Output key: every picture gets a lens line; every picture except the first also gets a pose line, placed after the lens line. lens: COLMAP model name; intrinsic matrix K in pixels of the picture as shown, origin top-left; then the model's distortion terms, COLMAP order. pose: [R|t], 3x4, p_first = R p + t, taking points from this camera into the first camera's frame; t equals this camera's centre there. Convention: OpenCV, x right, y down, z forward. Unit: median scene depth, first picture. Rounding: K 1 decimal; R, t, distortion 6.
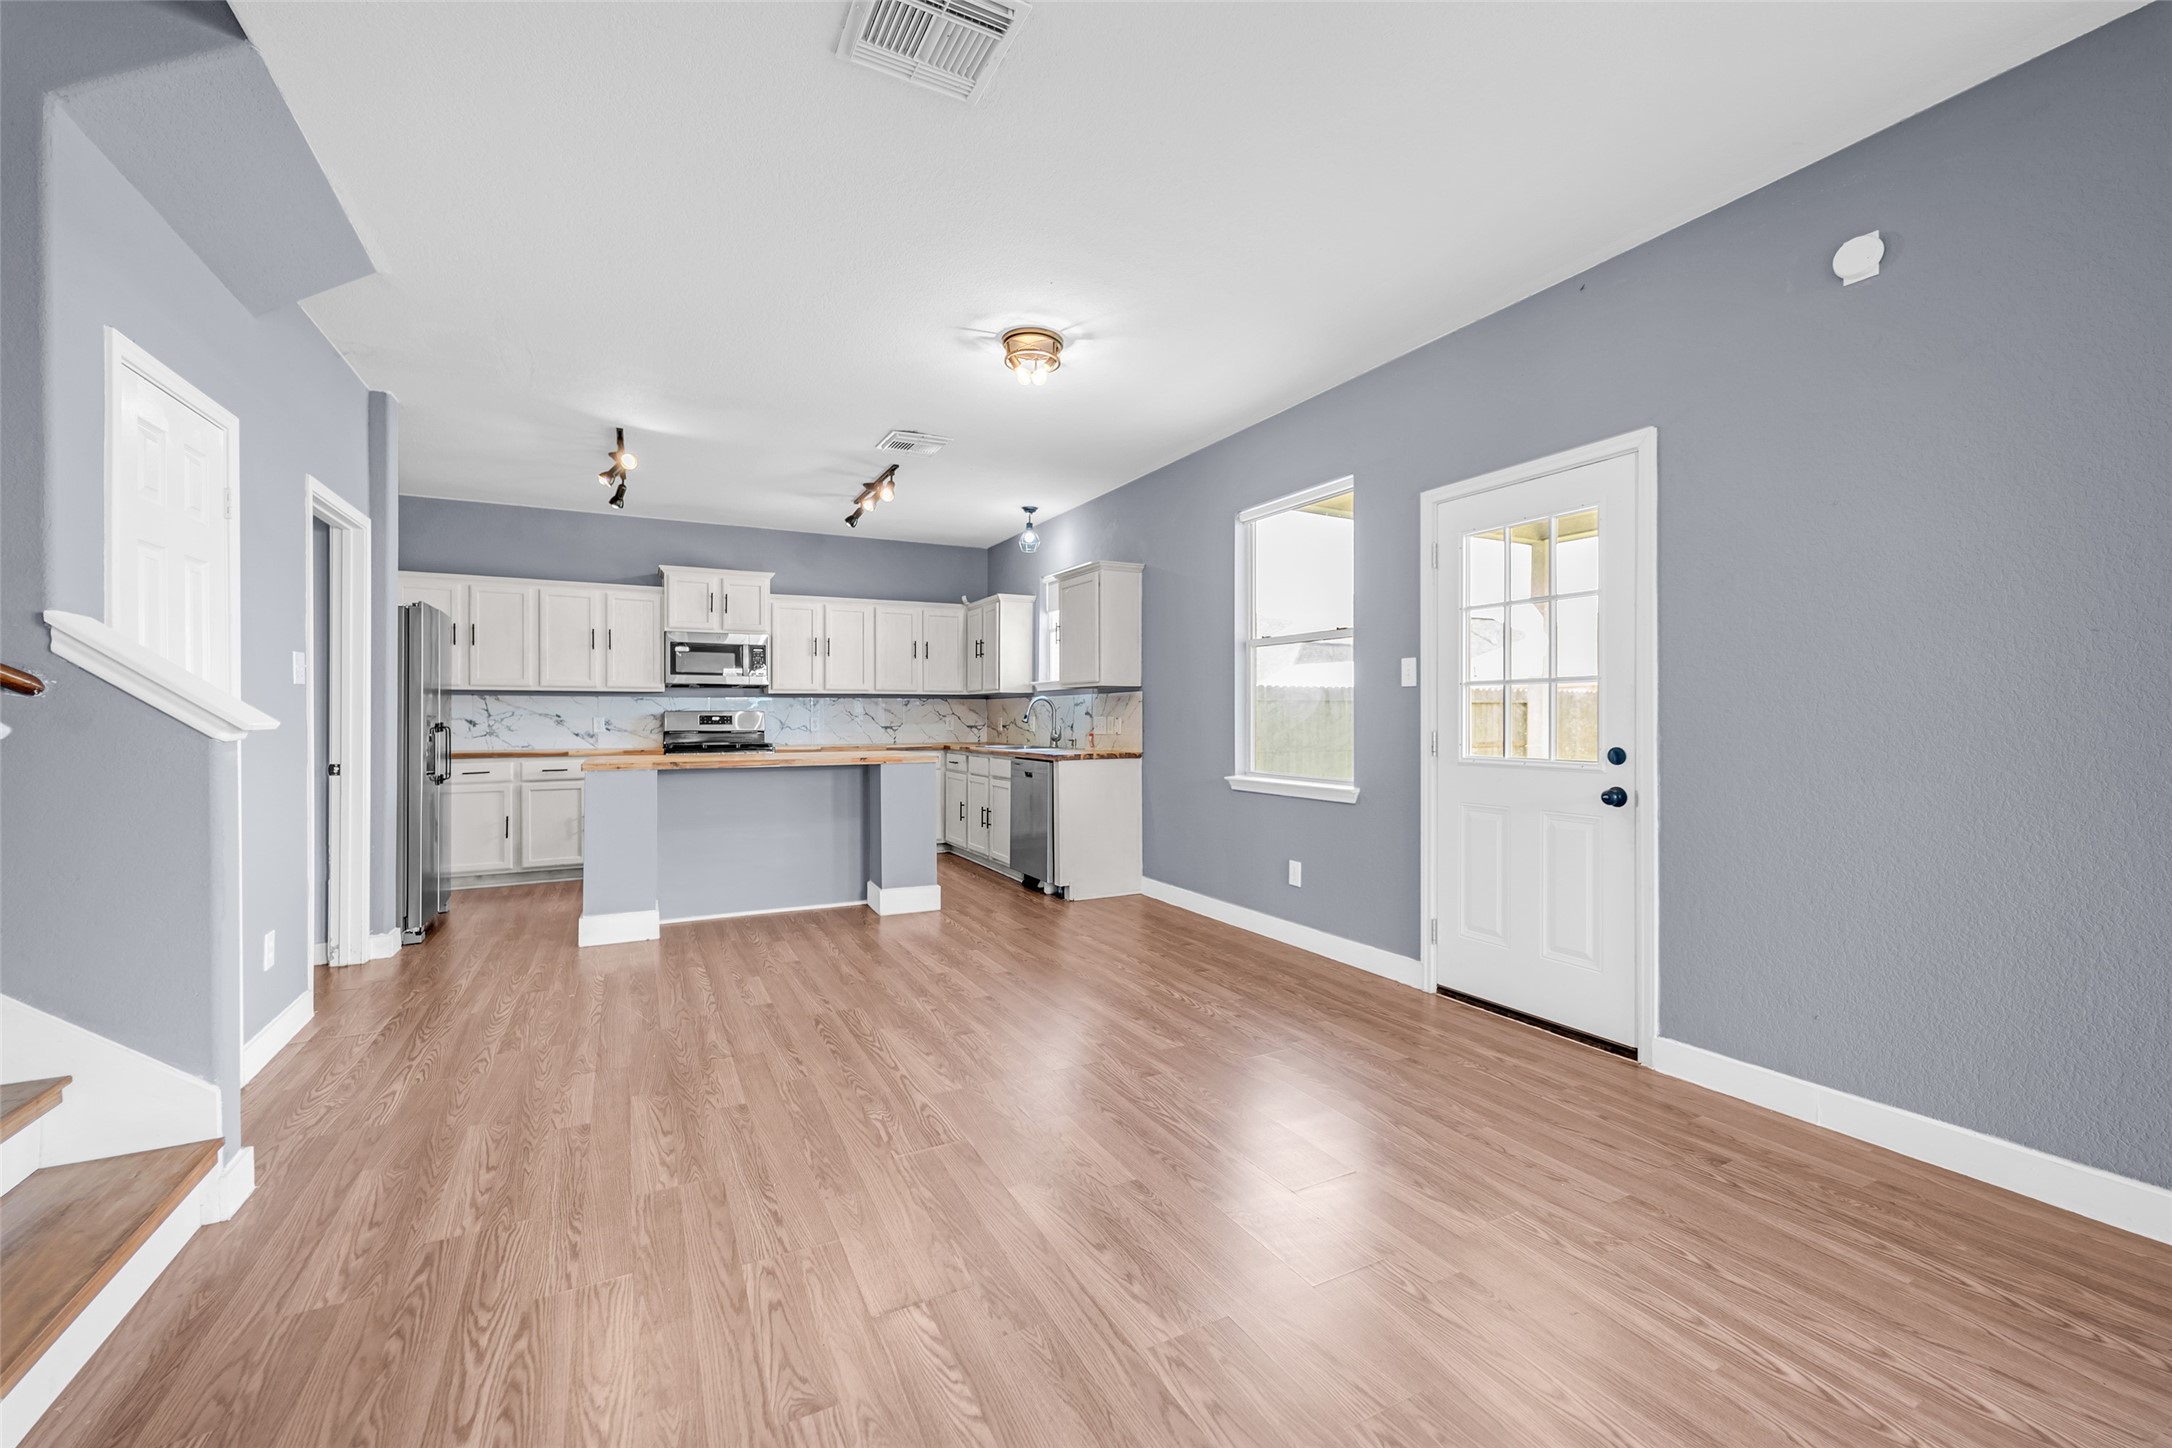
lens RADIAL K [[868.7, 0, 1071.4], [0, 868.7, 715.9], [0, 0, 1]] dist [-0.000188, -0.000780]
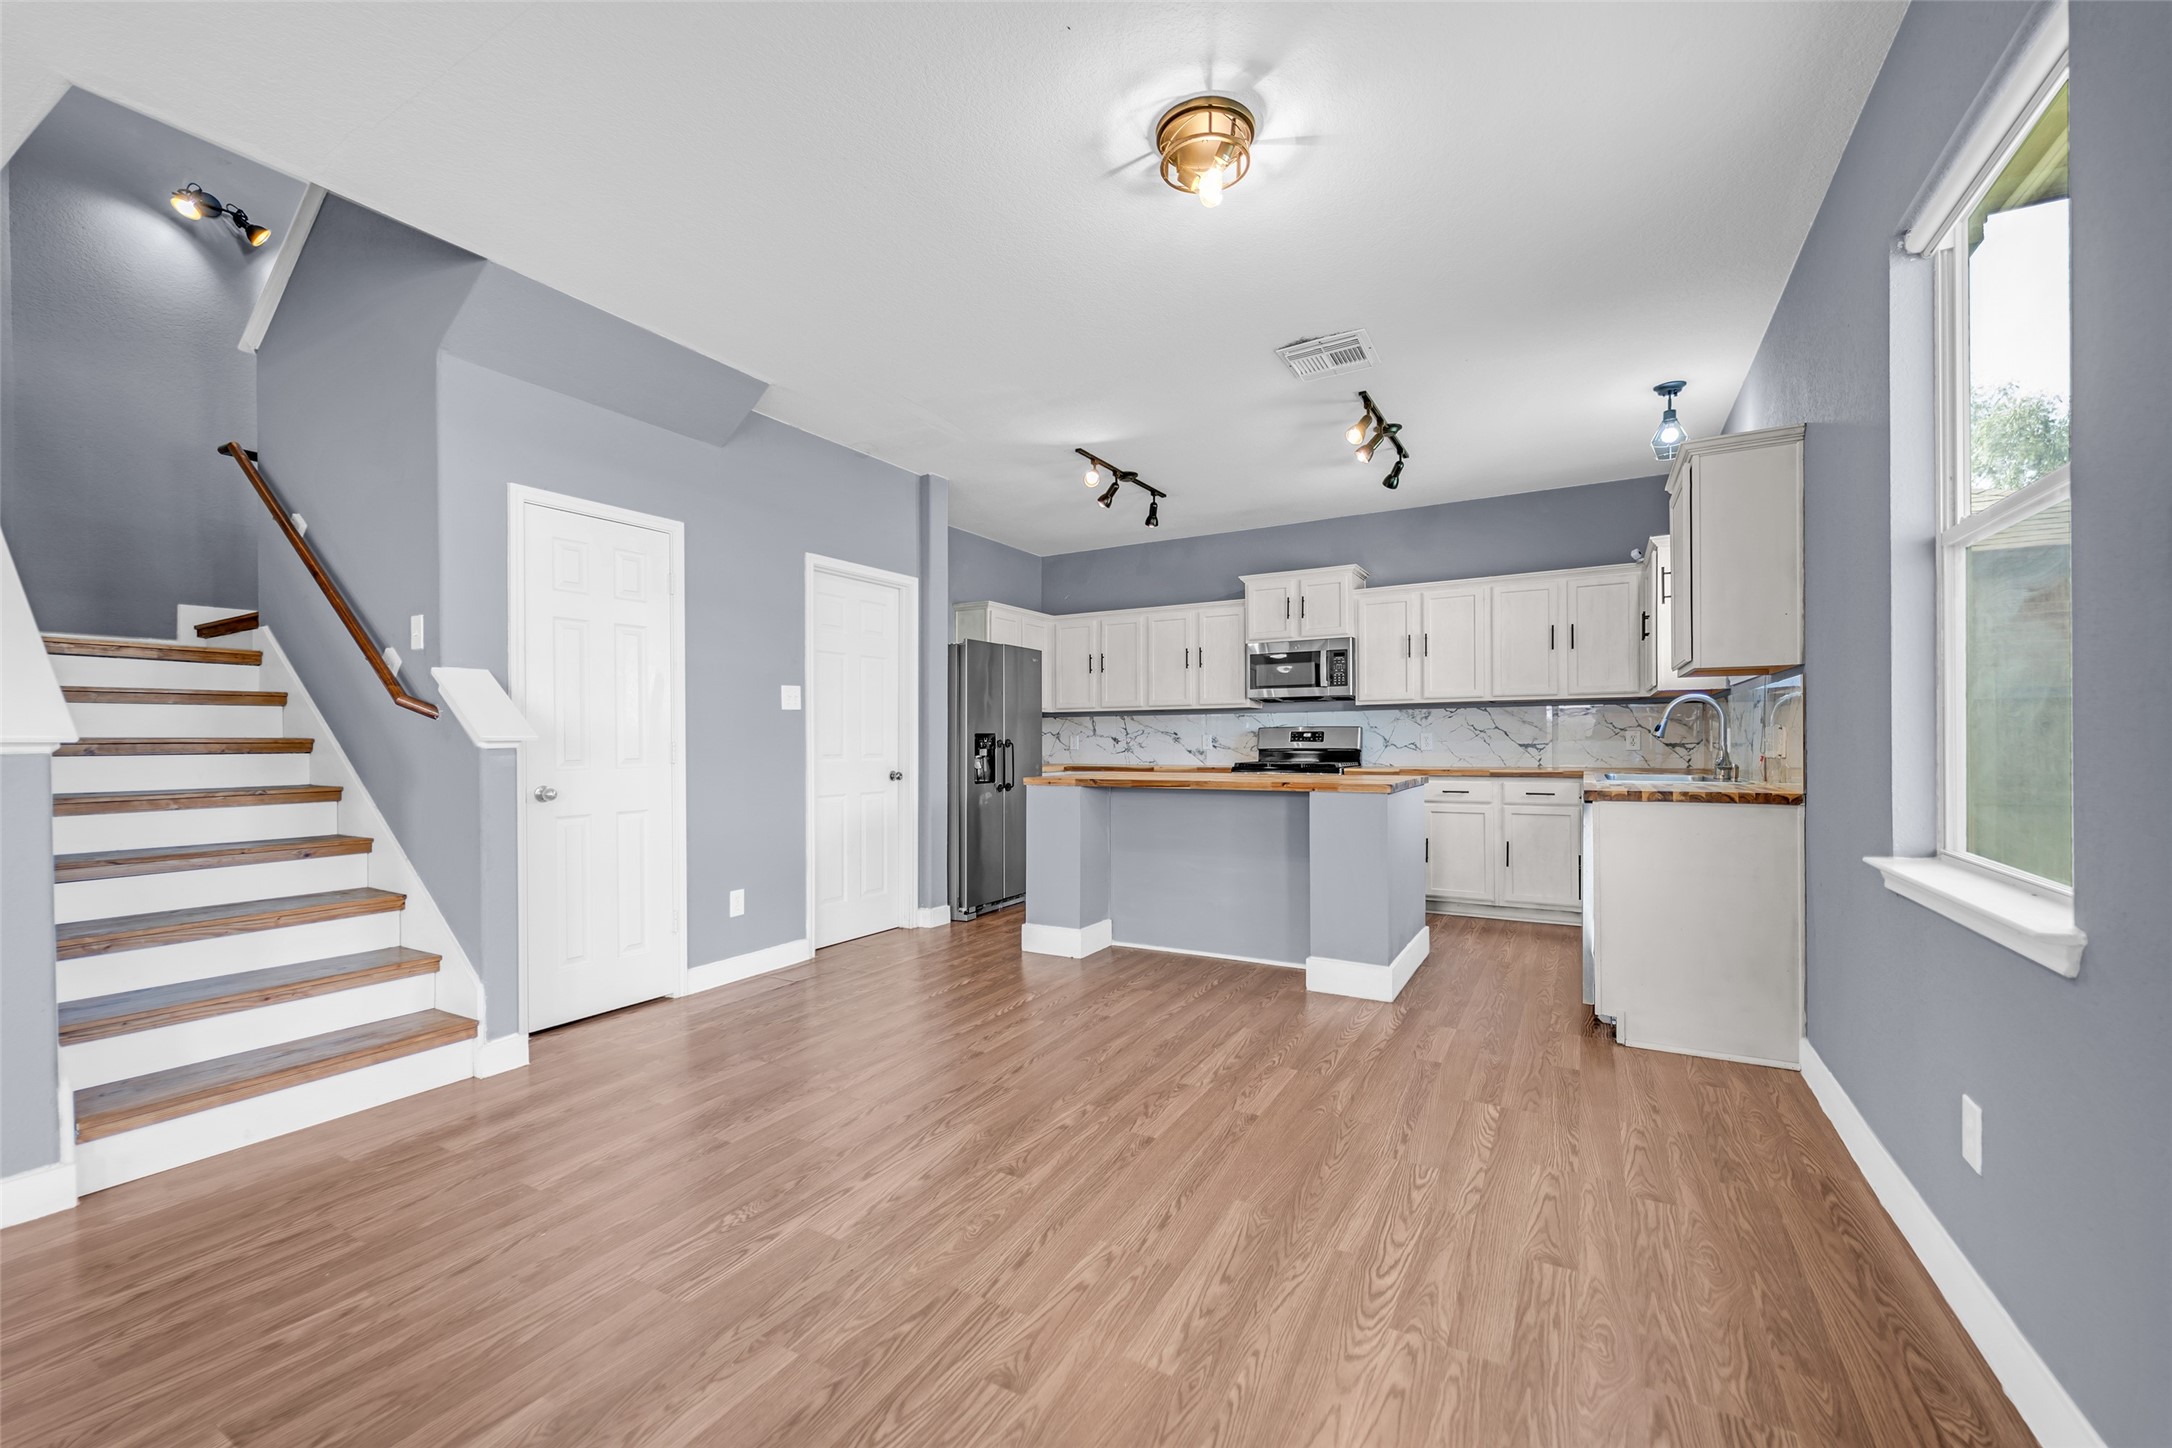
lens RADIAL K [[878.5, 0, 1076.2], [0, 878.5, 735.9], [0, 0, 1]] dist [0.000075, -0.000168]
pose [[0.543896, -0.006701, -0.839126, 0.271948], [0.006451, 0.999972, -0.003804, 0.006949], [0.839128, -0.003344, 0.543924, 0.351308]]
